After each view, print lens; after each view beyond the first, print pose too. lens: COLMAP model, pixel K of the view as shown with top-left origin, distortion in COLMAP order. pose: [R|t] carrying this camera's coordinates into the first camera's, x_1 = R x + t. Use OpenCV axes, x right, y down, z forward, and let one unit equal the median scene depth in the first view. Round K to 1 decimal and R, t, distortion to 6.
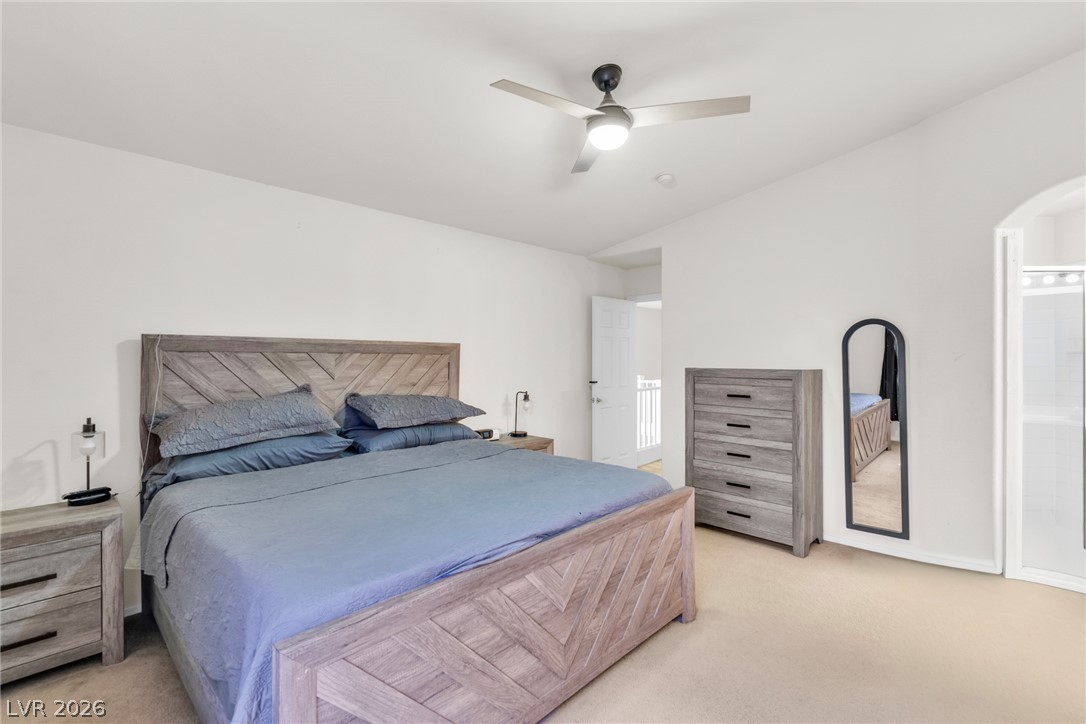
lens RADIAL K [[491.0, 0, 543.4], [0, 491.0, 359.3], [0, 0, 1]] dist [0.004333, -0.002126]
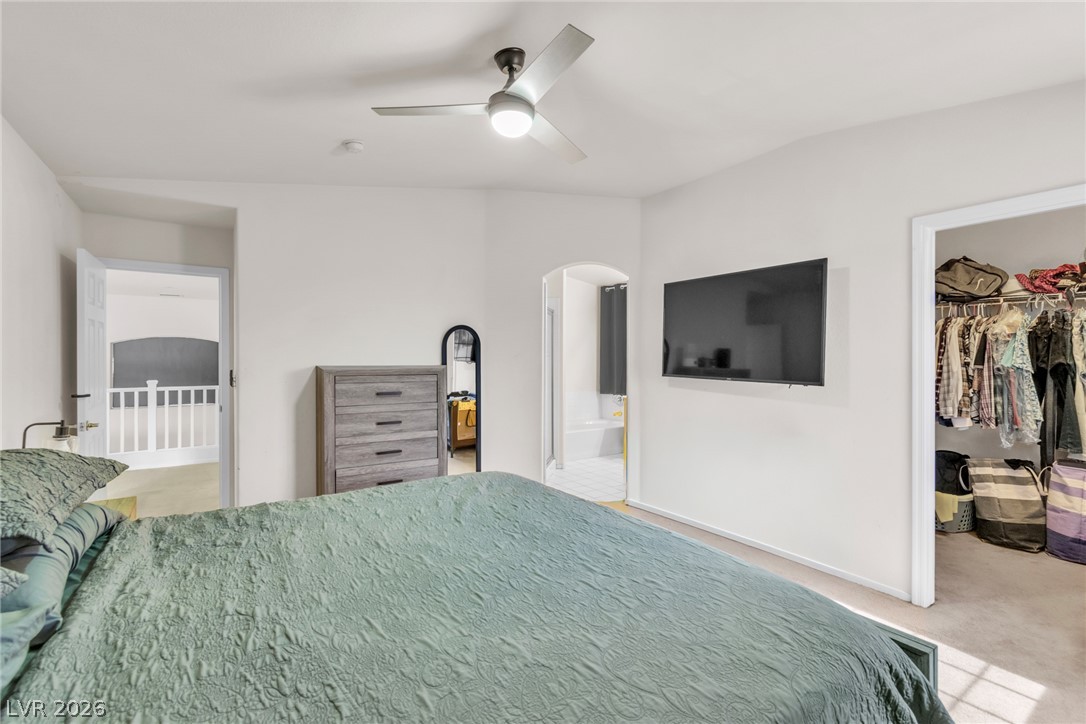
lens RADIAL K [[491.0, 0, 547.6], [0, 491.0, 360.7], [0, 0, 1]] dist [0.004333, -0.002126]
pose [[0.218116, -0.008355, 0.975887, -0.505049], [0.001641, 0.999965, 0.008195, 0.000827], [-0.975921, -0.000186, 0.218122, 0.463234]]
